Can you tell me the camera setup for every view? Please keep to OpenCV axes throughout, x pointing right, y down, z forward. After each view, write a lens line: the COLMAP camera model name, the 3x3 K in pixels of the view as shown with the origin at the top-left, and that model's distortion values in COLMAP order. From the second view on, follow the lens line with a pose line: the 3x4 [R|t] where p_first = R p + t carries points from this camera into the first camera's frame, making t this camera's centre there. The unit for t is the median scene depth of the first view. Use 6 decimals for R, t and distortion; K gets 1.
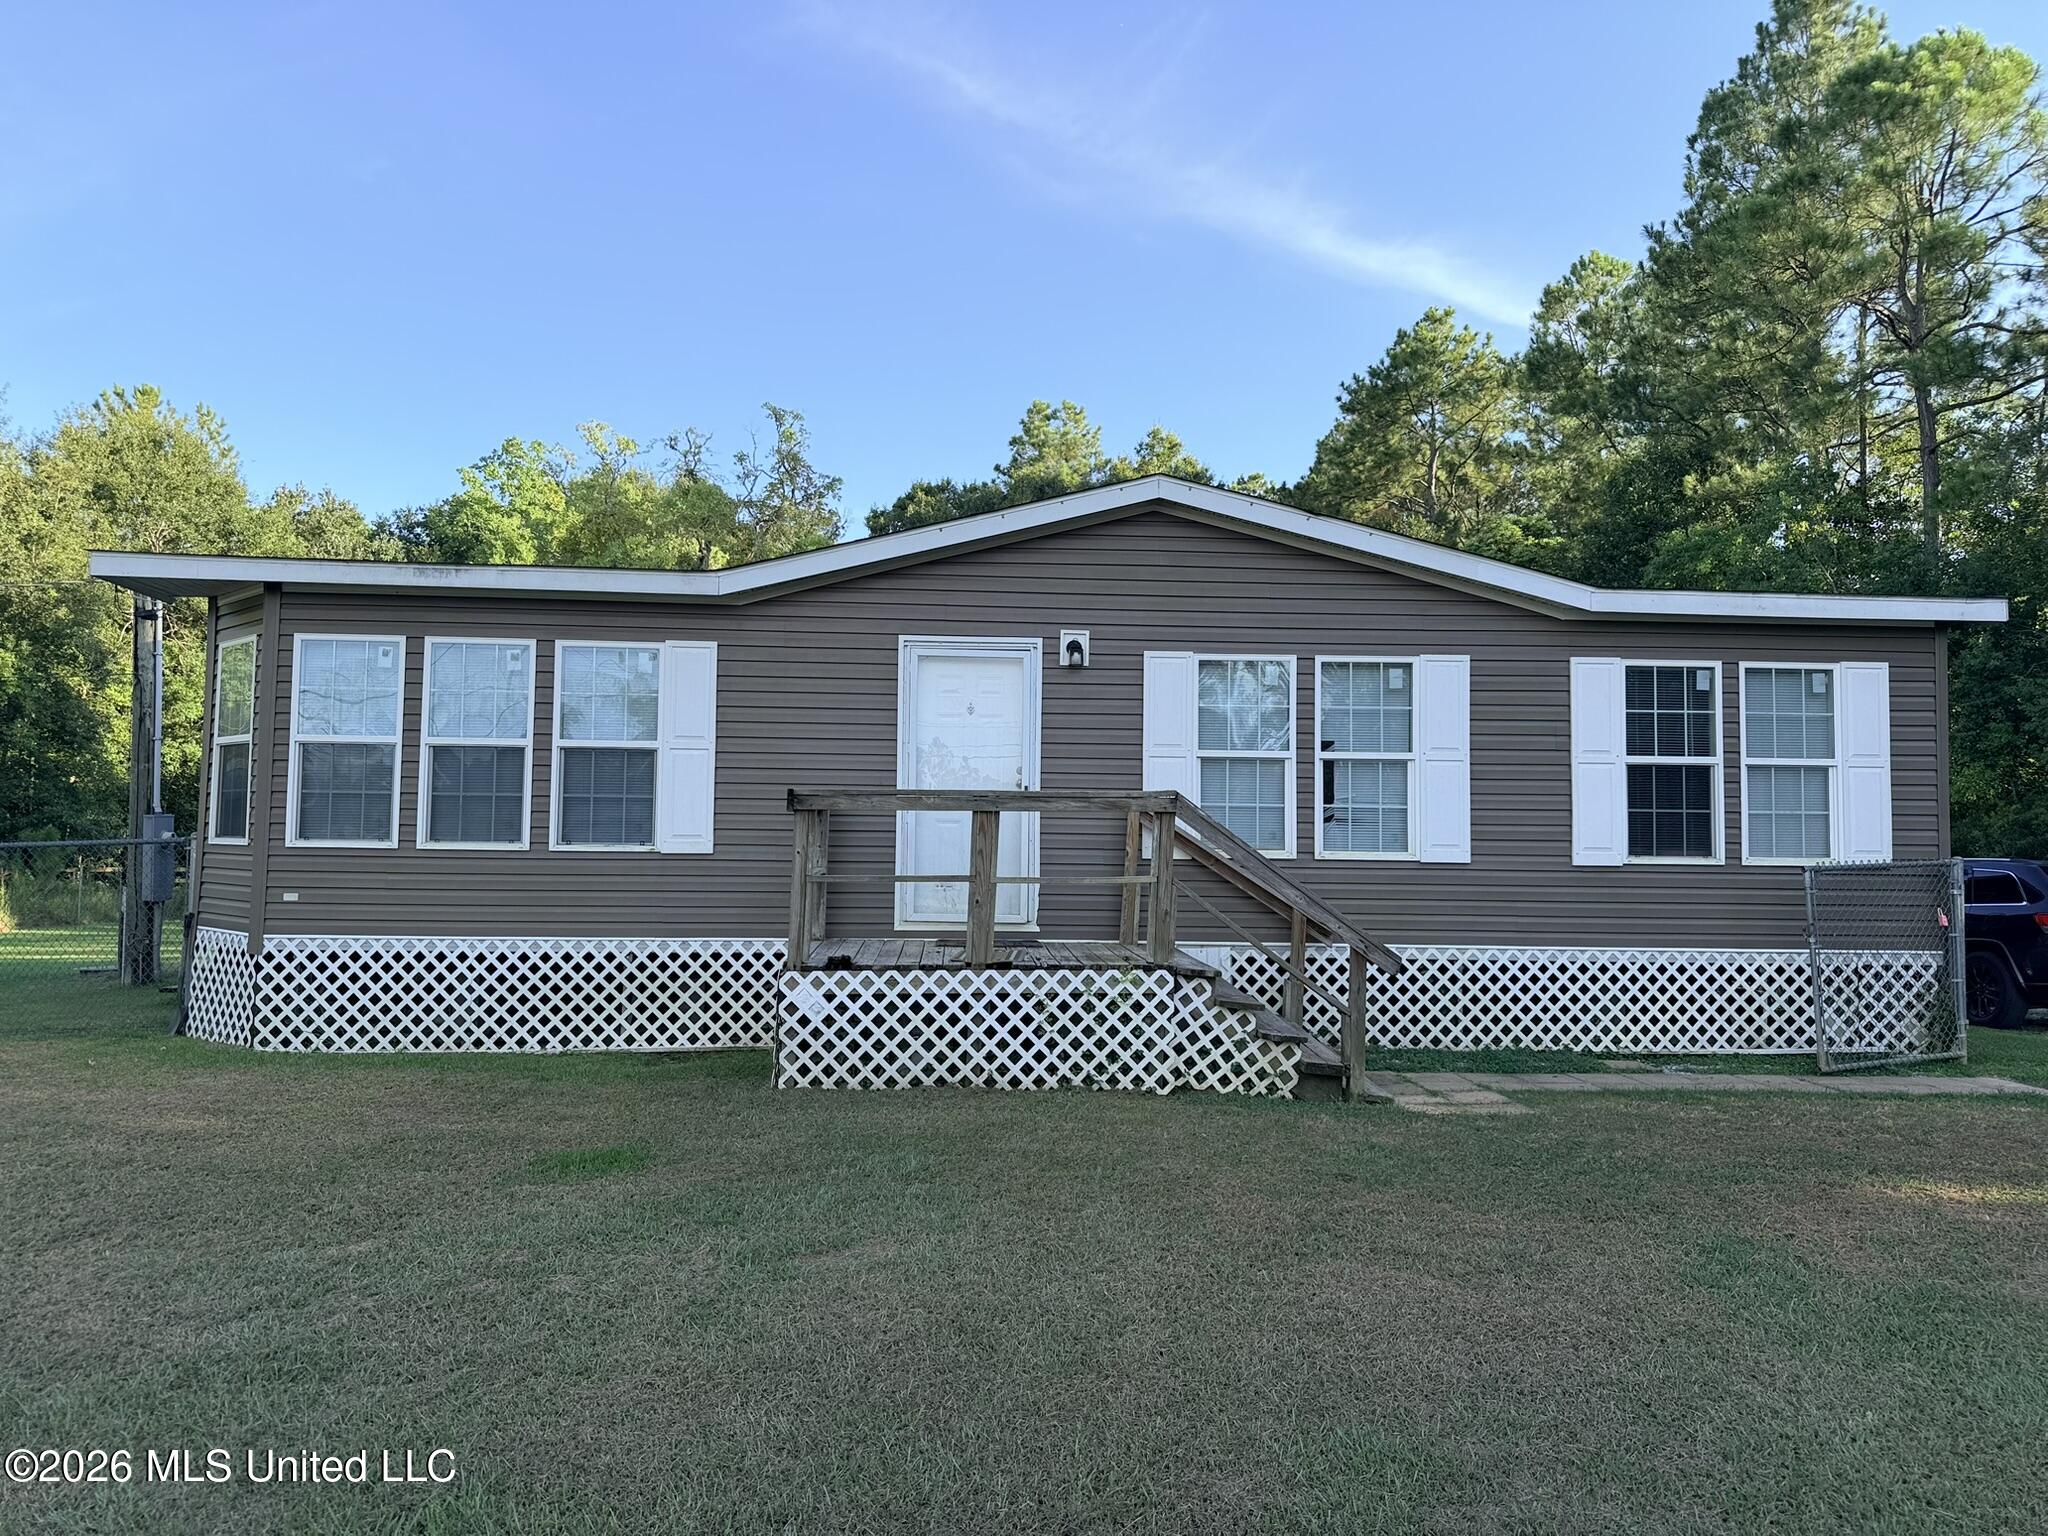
lens RADIAL K [[1456.9, 0, 1032.4], [0, 1456.9, 772.6], [0, 0, 1]] dist [0.004571, -0.006310]
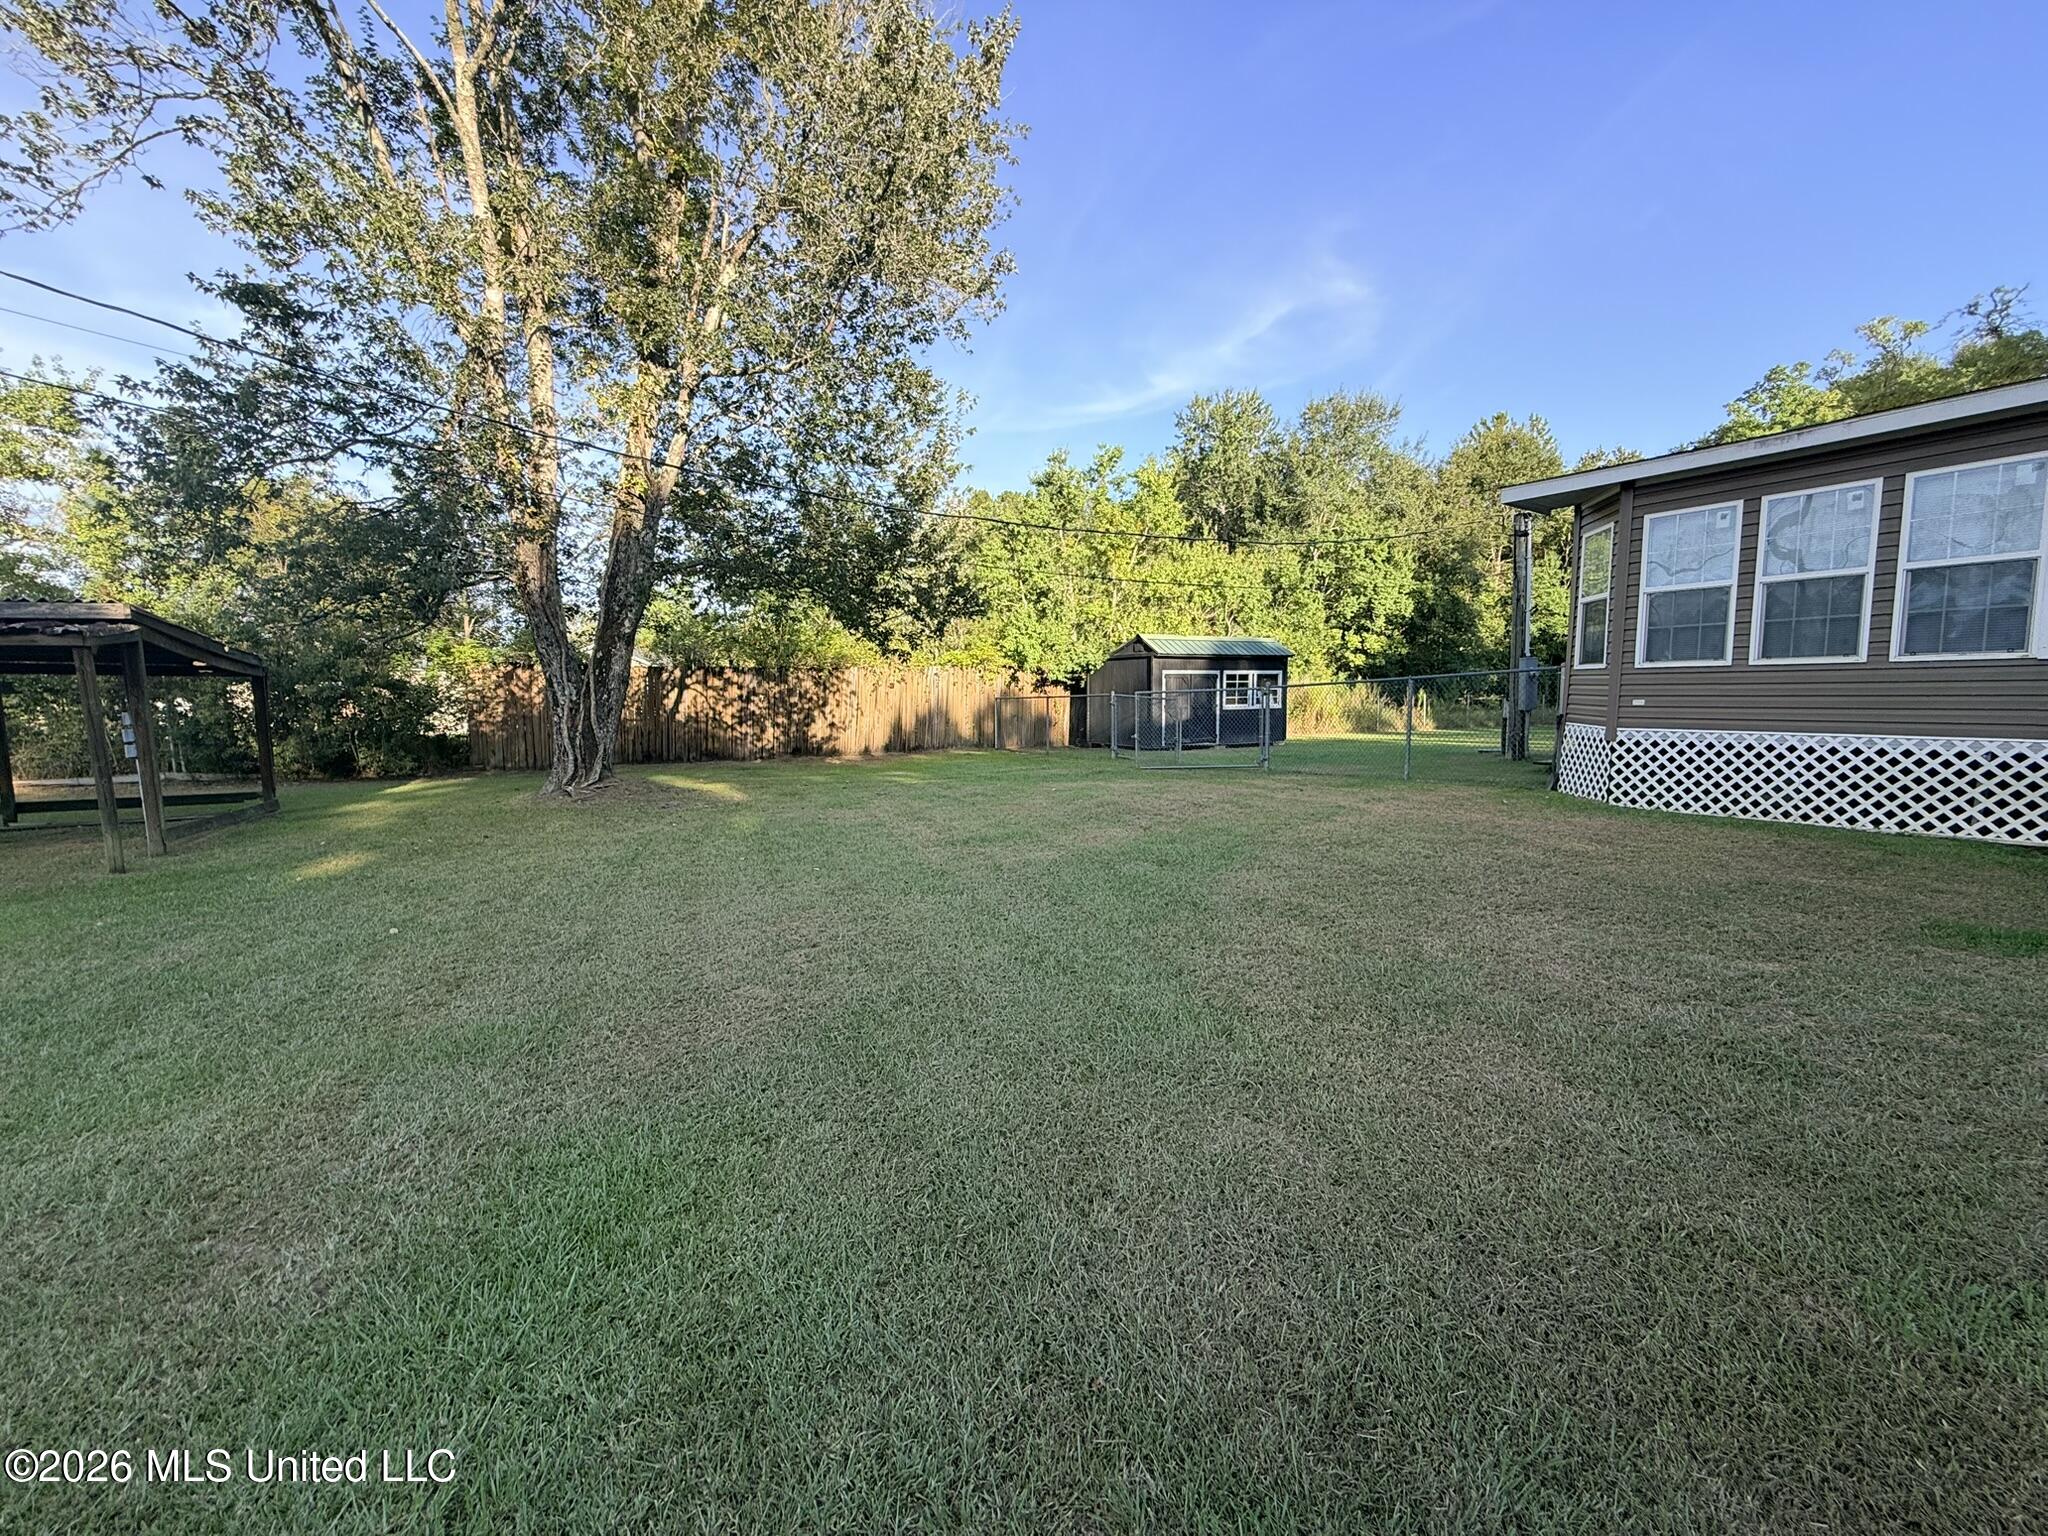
lens RADIAL K [[815.5, 0, 1026.7], [0, 815.5, 768.5], [0, 0, 1]] dist [-0.001661, -0.000137]
pose [[0.489304, 0.062410, -0.869877, -0.097856], [0.065637, 0.991972, 0.108091, 0.022969], [0.869640, -0.109986, 0.481280, 0.074743]]
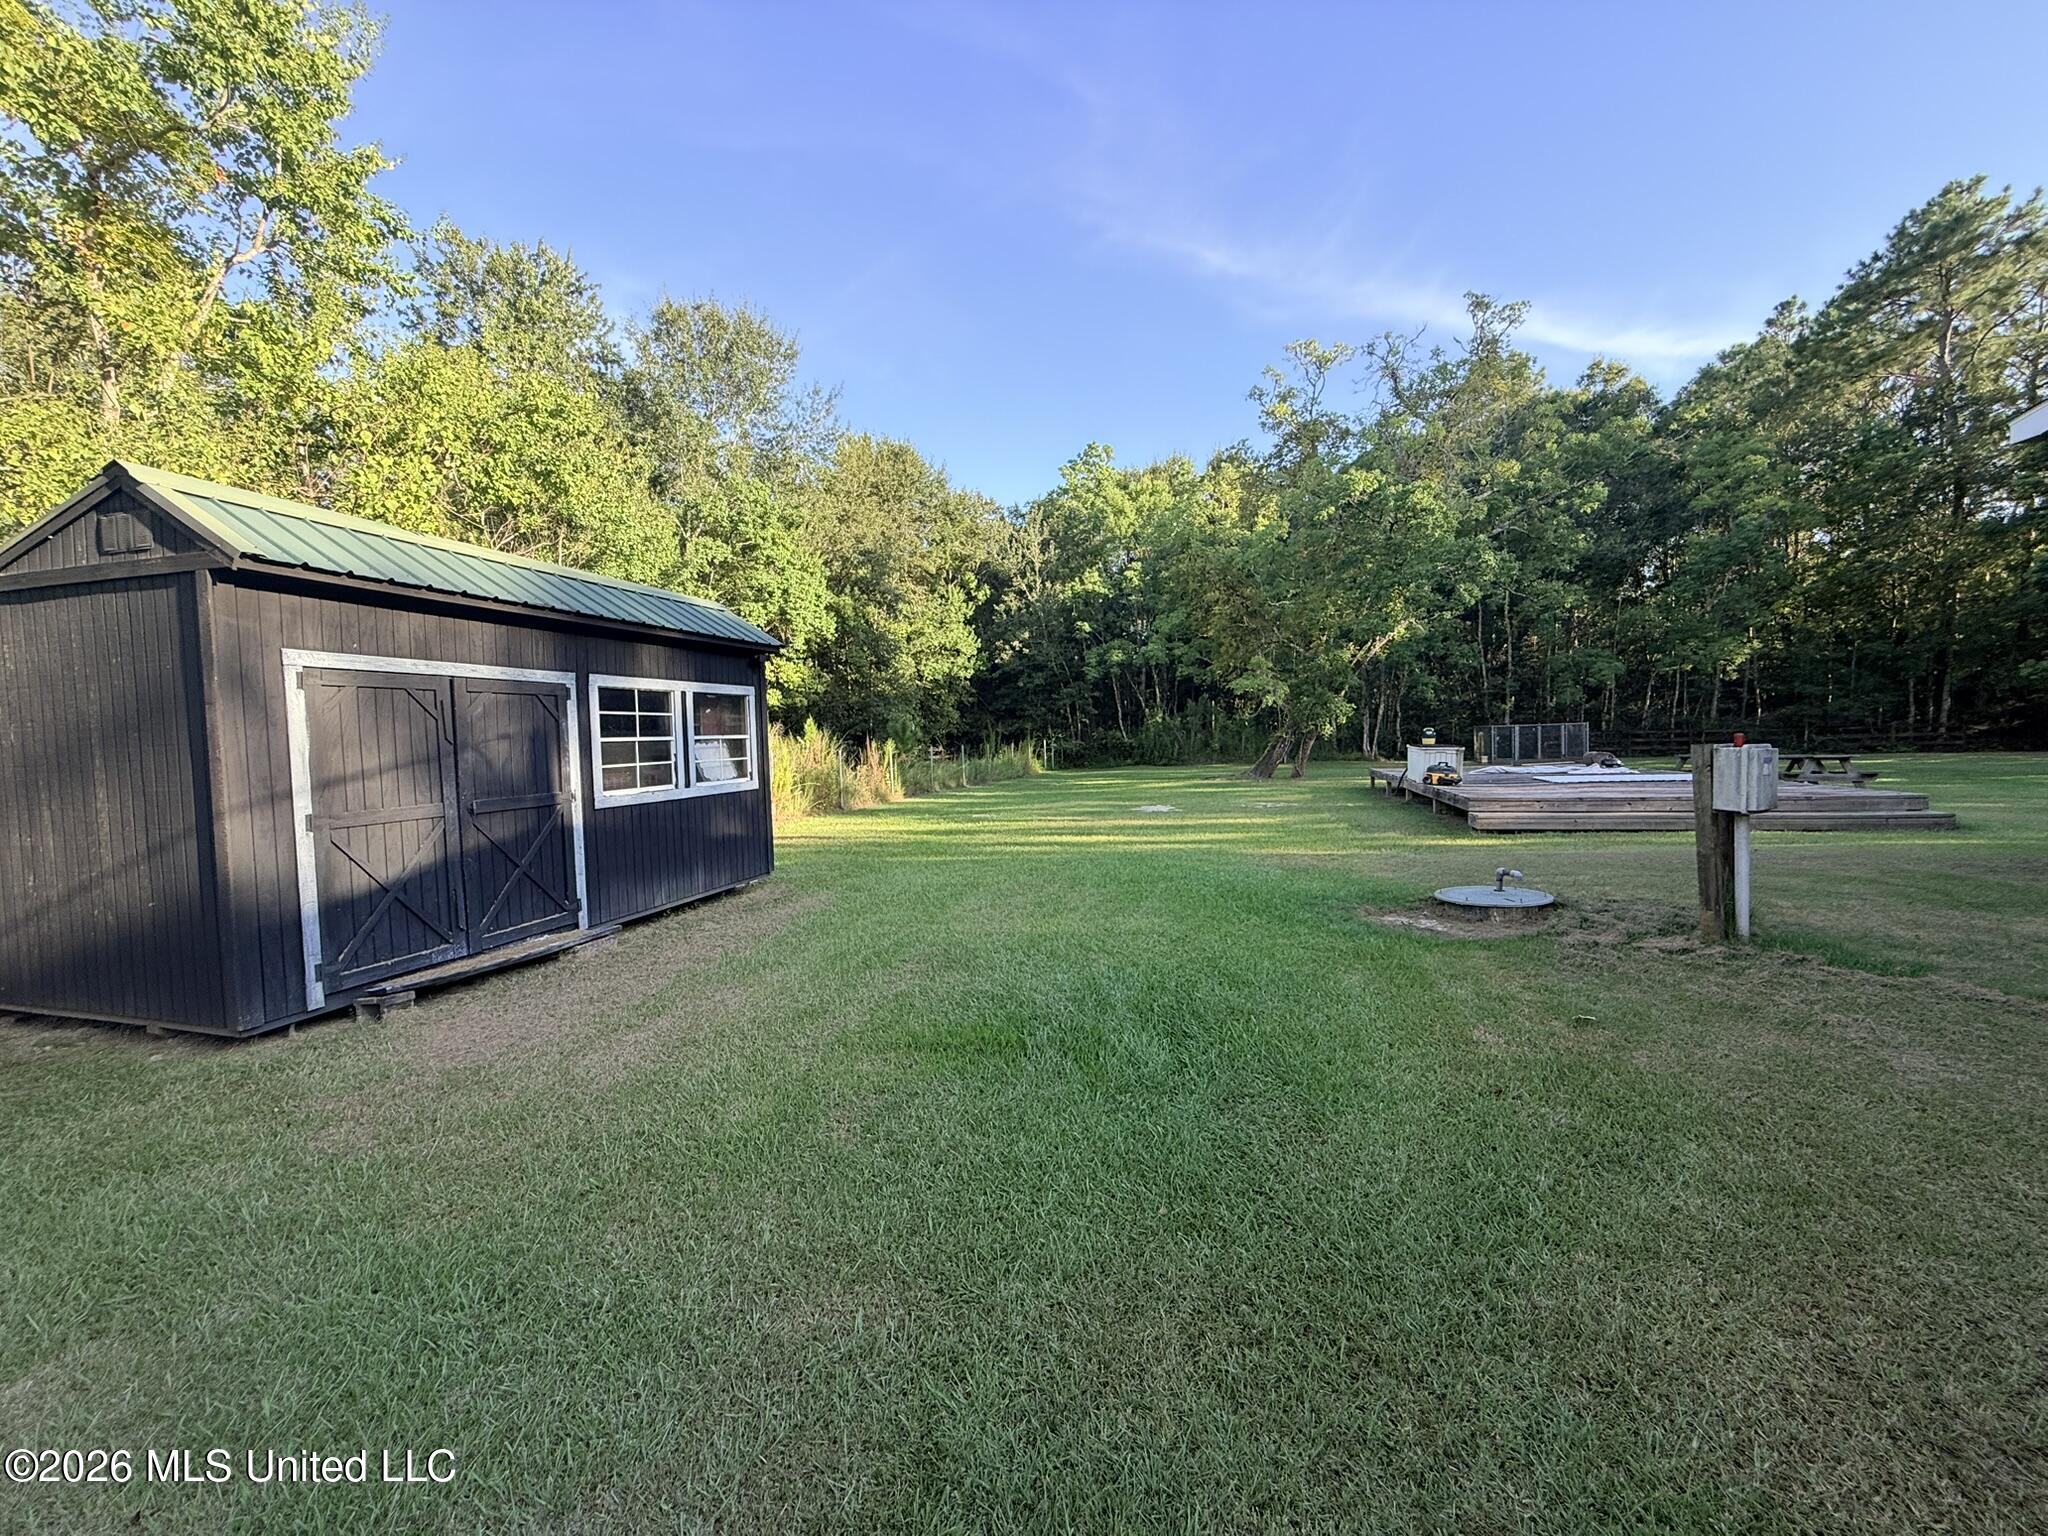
lens RADIAL K [[815.5, 0, 1022.7], [0, 815.5, 773.4], [0, 0, 1]] dist [-0.001661, -0.000137]
pose [[0.959847, -0.031393, -0.278763, -0.908655], [0.060605, 0.993457, 0.096797, 0.055317], [0.273900, -0.109804, 0.955469, 0.786353]]
